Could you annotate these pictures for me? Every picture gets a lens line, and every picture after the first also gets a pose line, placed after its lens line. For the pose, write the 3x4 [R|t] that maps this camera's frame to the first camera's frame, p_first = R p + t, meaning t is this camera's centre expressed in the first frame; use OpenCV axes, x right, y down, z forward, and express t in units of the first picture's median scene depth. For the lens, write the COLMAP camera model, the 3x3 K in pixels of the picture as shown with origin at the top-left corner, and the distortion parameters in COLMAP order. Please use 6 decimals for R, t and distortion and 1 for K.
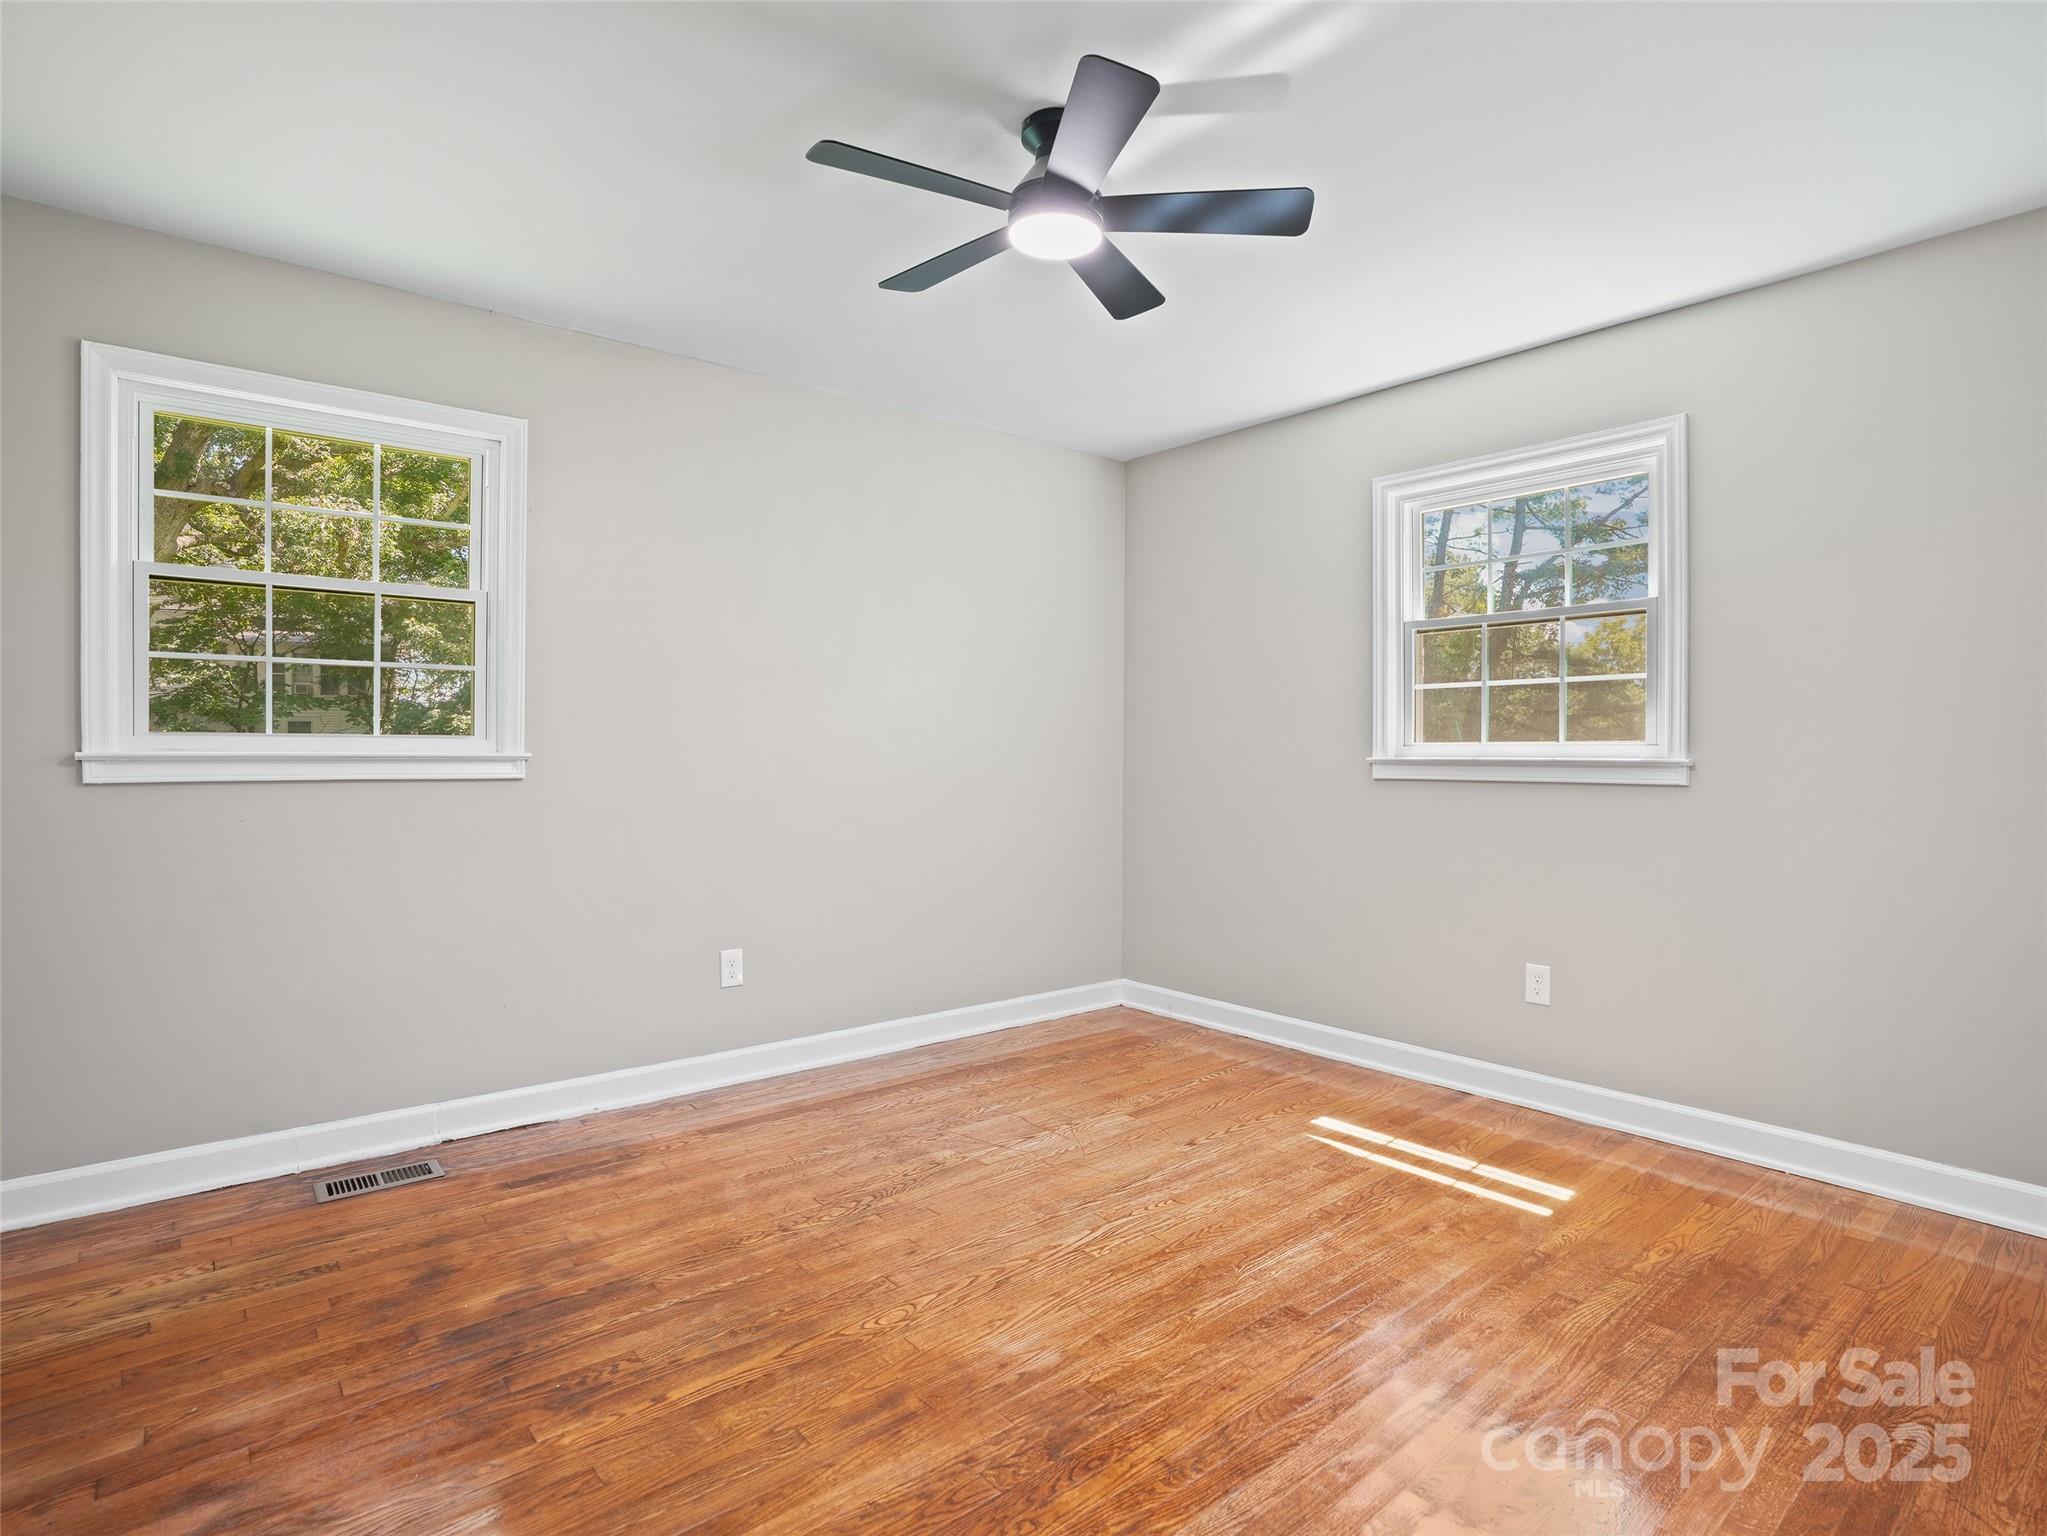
lens RADIAL K [[1068.4, 0, 1041.9], [0, 1068.4, 777.3], [0, 0, 1]] dist [-0.053456, 0.016087]
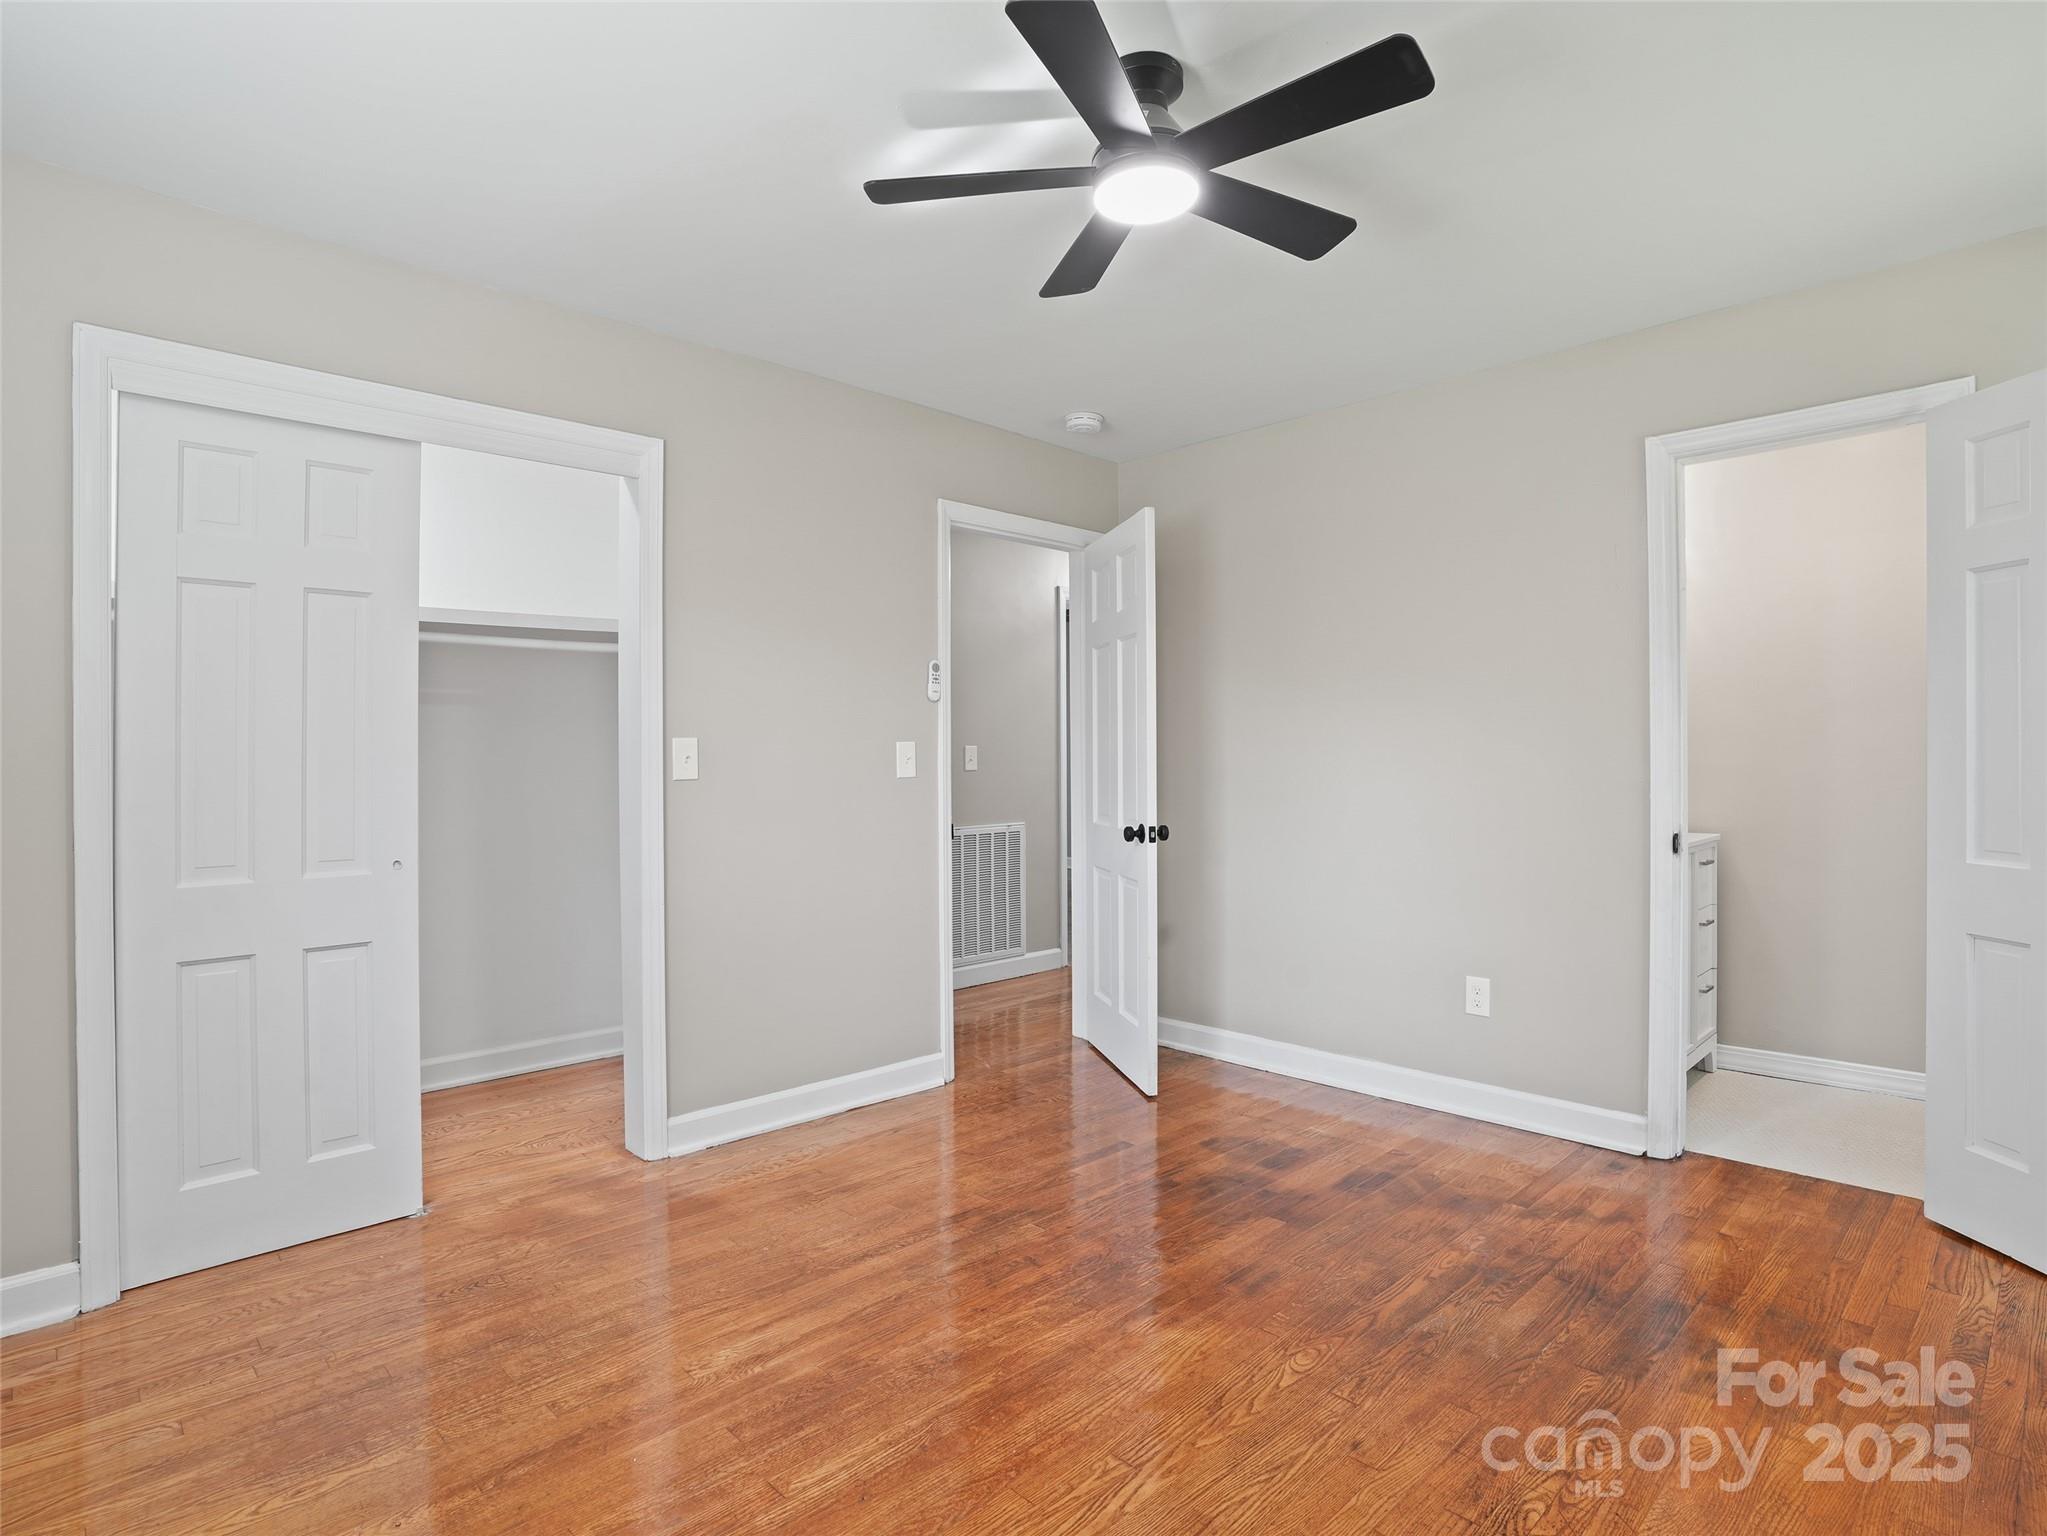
lens RADIAL K [[1068.4, 0, 1025.9], [0, 1068.4, 754.0], [0, 0, 1]] dist [-0.053456, 0.016087]
pose [[-0.998298, 0.000832, -0.058309, 0.186974], [-0.000786, 0.999615, 0.027724, -0.073990], [0.058310, 0.027723, -0.997914, 2.103796]]
